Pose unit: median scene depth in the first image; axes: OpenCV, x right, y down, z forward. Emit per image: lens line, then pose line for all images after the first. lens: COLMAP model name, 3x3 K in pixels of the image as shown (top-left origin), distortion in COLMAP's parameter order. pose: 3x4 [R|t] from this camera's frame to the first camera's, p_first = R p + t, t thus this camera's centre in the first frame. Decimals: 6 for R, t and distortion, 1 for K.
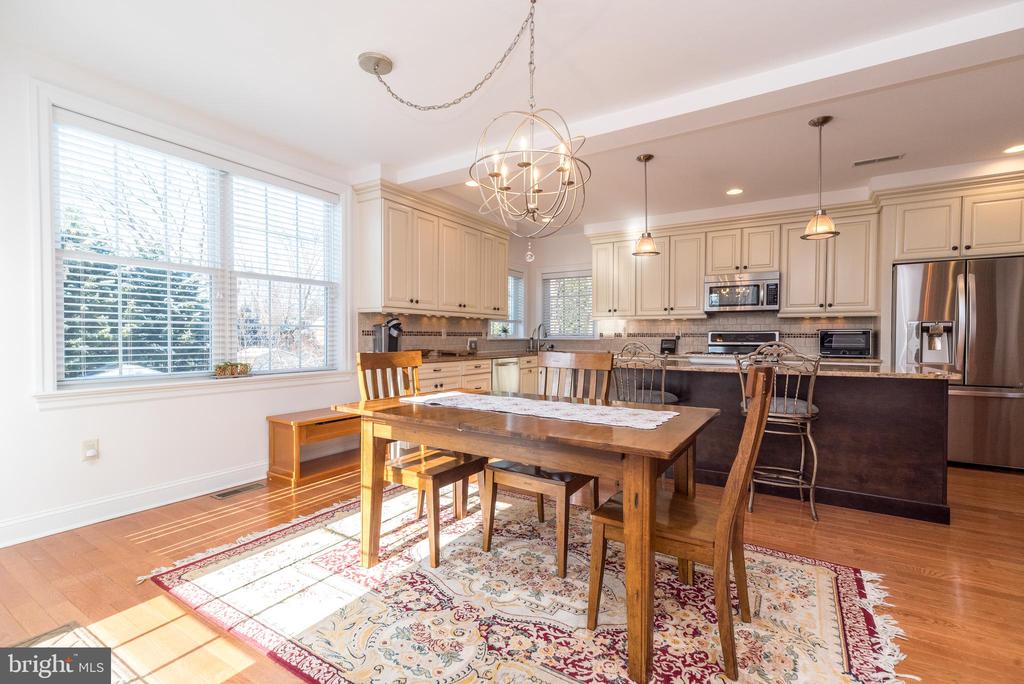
lens RADIAL K [[449.1, 0, 516.9], [0, 449.1, 345.0], [0, 0, 1]] dist [0.012025, -0.001144]
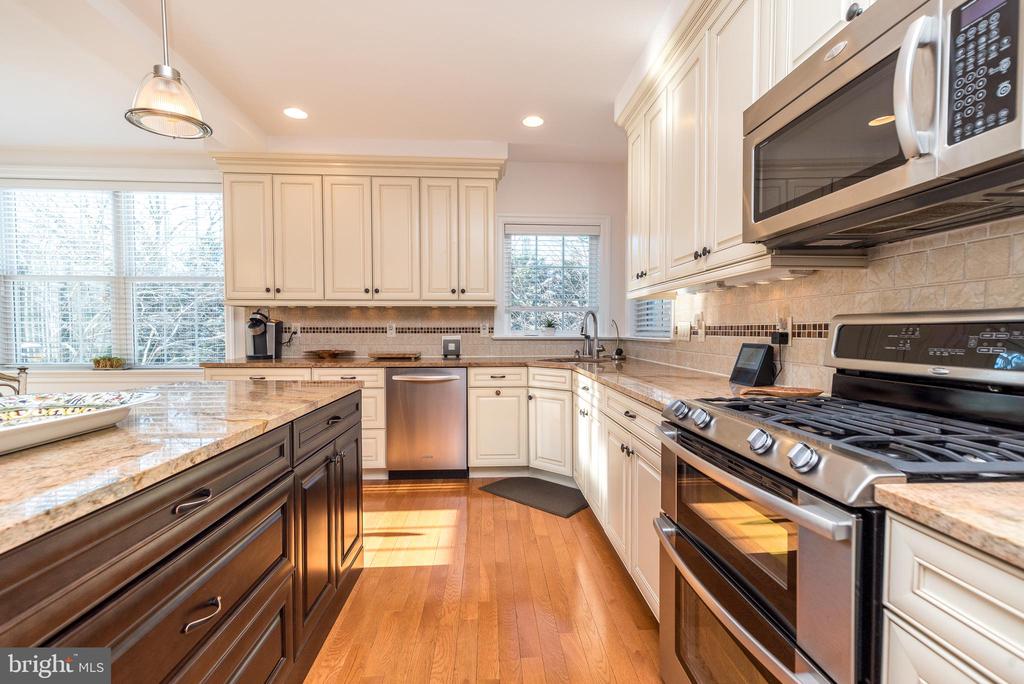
lens RADIAL K [[449.1, 0, 512.8], [0, 449.1, 343.1], [0, 0, 1]] dist [0.012025, -0.001144]
pose [[0.571257, 0.019539, -0.820539, 0.659627], [-0.014870, 0.999799, 0.013456, -0.019064], [0.820636, 0.004515, 0.571433, 0.865965]]
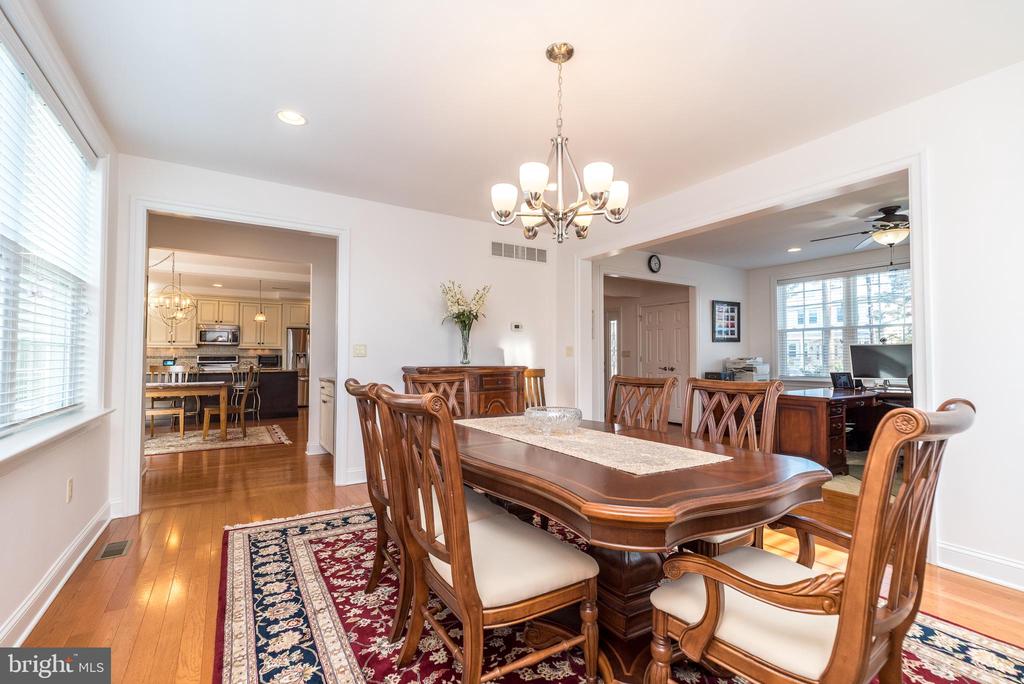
lens RADIAL K [[449.1, 0, 515.9], [0, 449.1, 343.7], [0, 0, 1]] dist [0.012025, -0.001144]
pose [[0.422296, 0.019463, 0.906249, -0.800884], [0.017199, 0.999417, -0.029479, -0.001448], [-0.906295, 0.028035, 0.421715, -1.079032]]
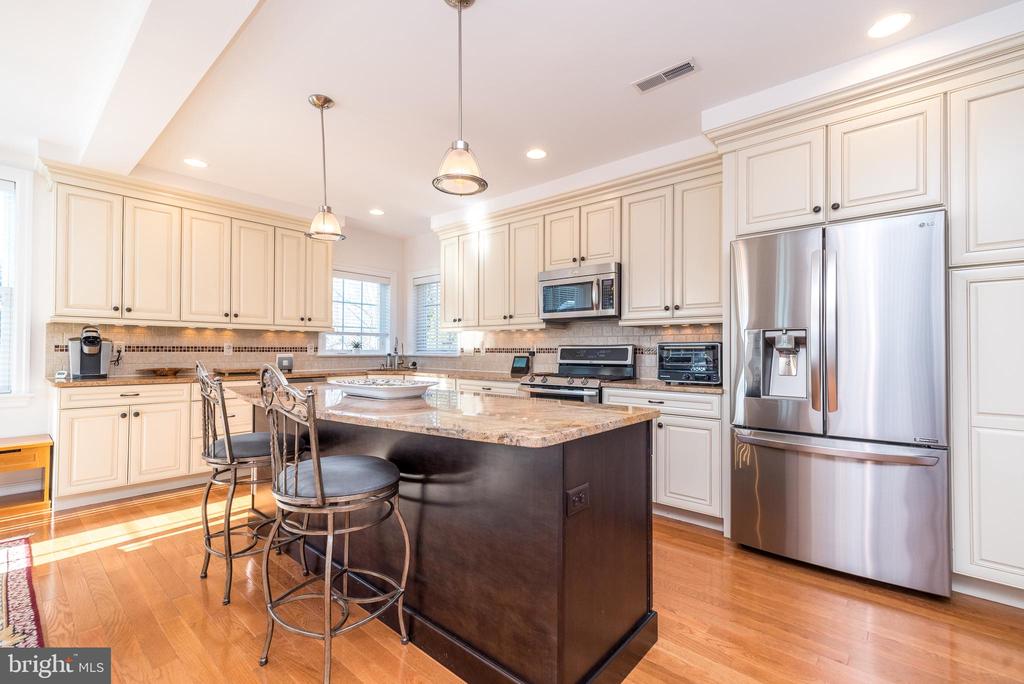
lens RADIAL K [[449.1, 0, 513.6], [0, 449.1, 346.5], [0, 0, 1]] dist [0.012025, -0.001144]
pose [[0.986444, -0.001197, -0.164091, 0.588260], [-0.003905, 0.999519, -0.030767, -0.006570], [0.164049, 0.030991, 0.985965, 0.298405]]
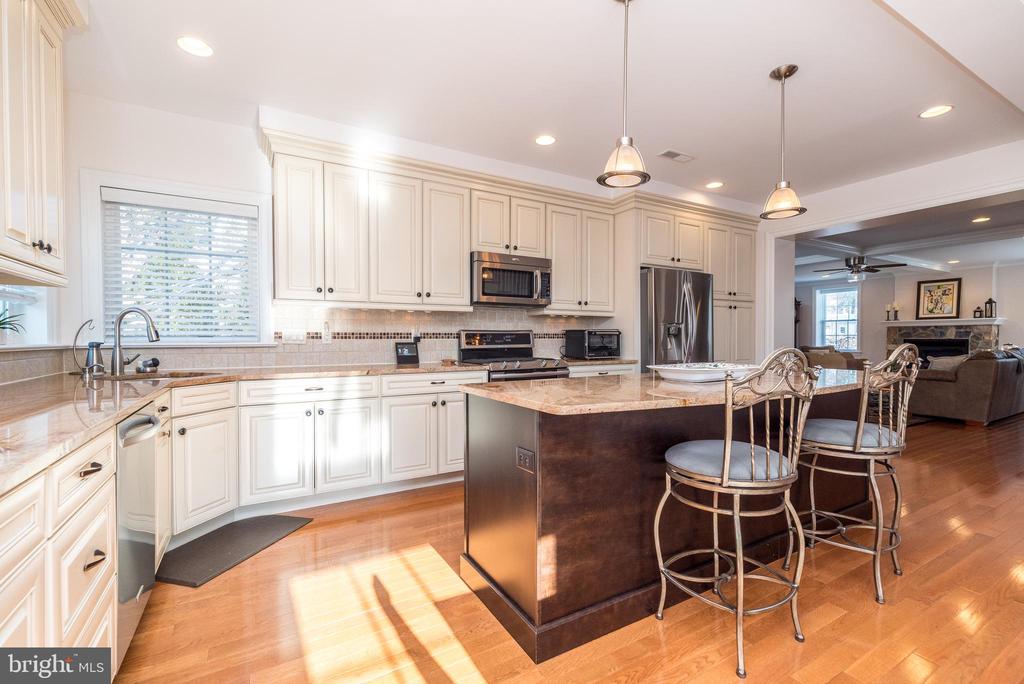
lens RADIAL K [[449.1, 0, 507.0], [0, 449.1, 341.6], [0, 0, 1]] dist [0.012025, -0.001144]
pose [[0.476222, -0.016741, 0.879166, -0.204990], [0.017731, 0.999798, 0.009434, -0.022084], [-0.879147, 0.011096, 0.476422, 0.738618]]
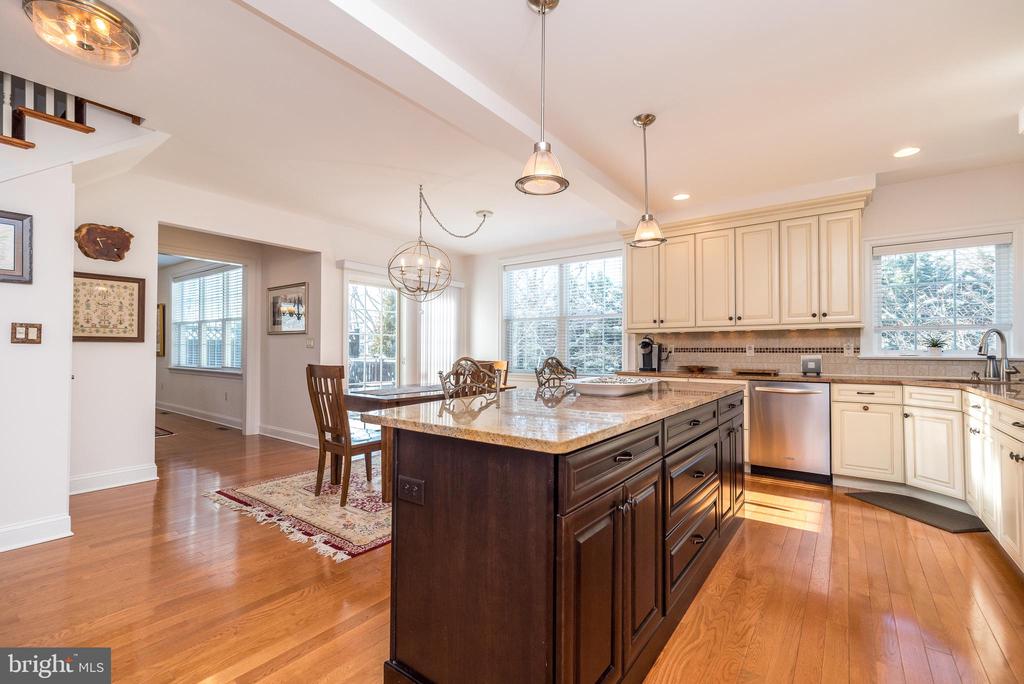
lens RADIAL K [[449.1, 0, 512.6], [0, 449.1, 344.6], [0, 0, 1]] dist [0.012025, -0.001144]
pose [[-0.086542, -0.018313, -0.996080, 0.891910], [-0.021773, 0.999627, -0.016486, -0.012406], [0.996010, 0.020261, -0.086908, 0.715042]]
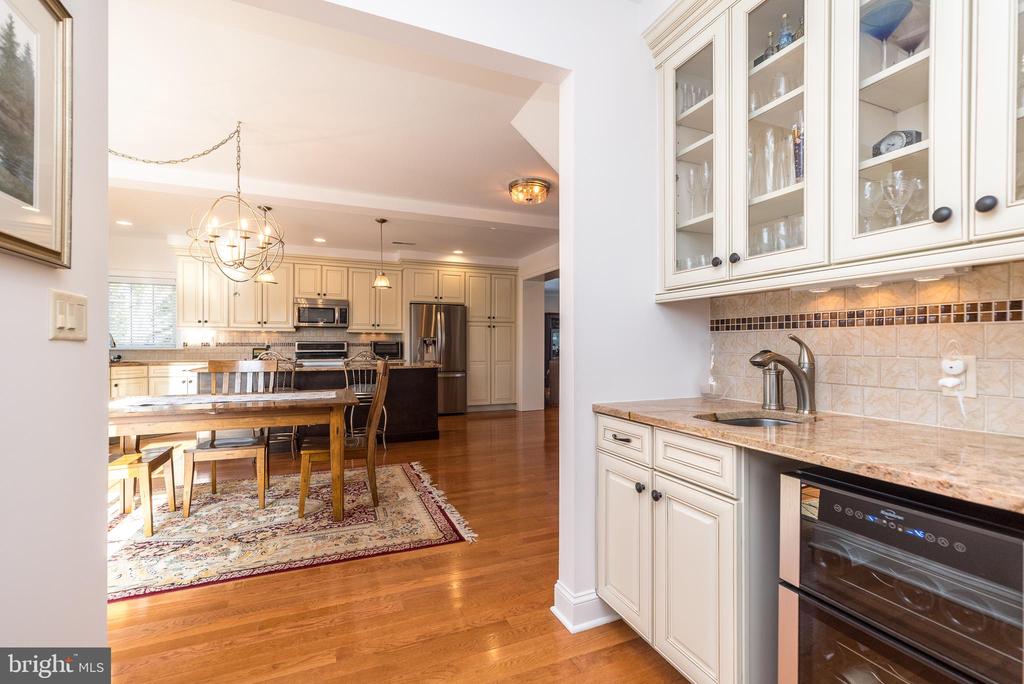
lens RADIAL K [[449.1, 0, 508.8], [0, 449.1, 342.0], [0, 0, 1]] dist [0.012025, -0.001144]
pose [[0.583021, 0.001108, 0.812456, -0.304814], [0.015820, 0.999794, -0.012716, -0.004829], [-0.812303, 0.020267, 0.582884, -0.265157]]
